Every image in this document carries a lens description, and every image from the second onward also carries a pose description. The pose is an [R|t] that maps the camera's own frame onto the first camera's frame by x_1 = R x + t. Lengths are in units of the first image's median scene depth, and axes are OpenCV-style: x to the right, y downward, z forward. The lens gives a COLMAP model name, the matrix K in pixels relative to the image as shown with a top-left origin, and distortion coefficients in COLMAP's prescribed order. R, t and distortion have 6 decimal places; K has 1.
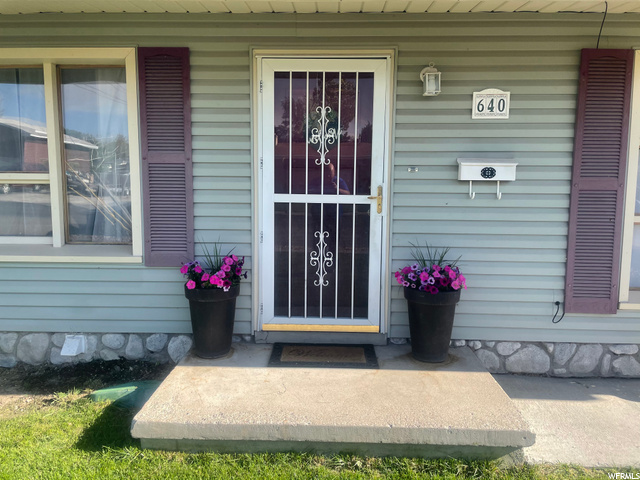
lens RADIAL K [[483.4, 0, 300.9], [0, 483.4, 230.7], [0, 0, 1]] dist [0.083386, -0.107110]
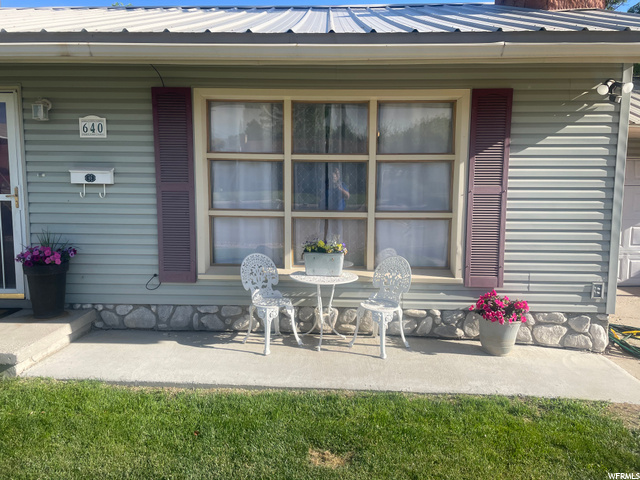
lens RADIAL K [[483.4, 0, 318.2], [0, 483.4, 233.7], [0, 0, 1]] dist [0.083386, -0.107110]
pose [[0.999947, -0.000576, 0.010278, 0.961645], [0.000519, 0.999984, 0.005584, 0.026579], [-0.010281, -0.005578, 0.999932, -0.344118]]
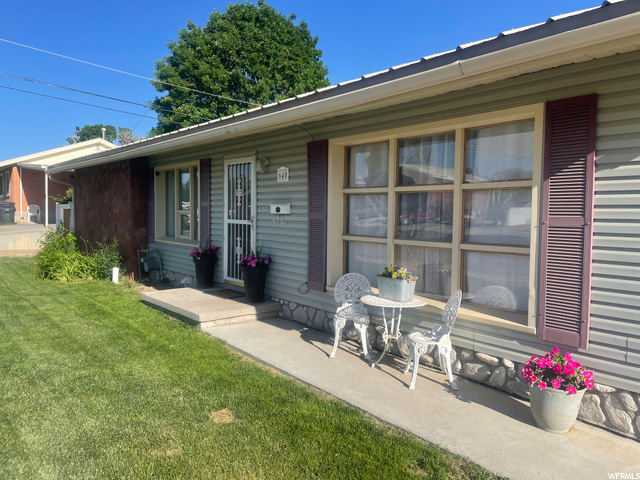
lens RADIAL K [[483.4, 0, 316.6], [0, 483.4, 233.8], [0, 0, 1]] dist [0.083386, -0.107110]
pose [[0.656725, 0.033782, -0.753373, 1.864410], [-0.085320, 0.995910, -0.029717, 0.020048], [0.749288, 0.083794, 0.656922, -0.134128]]
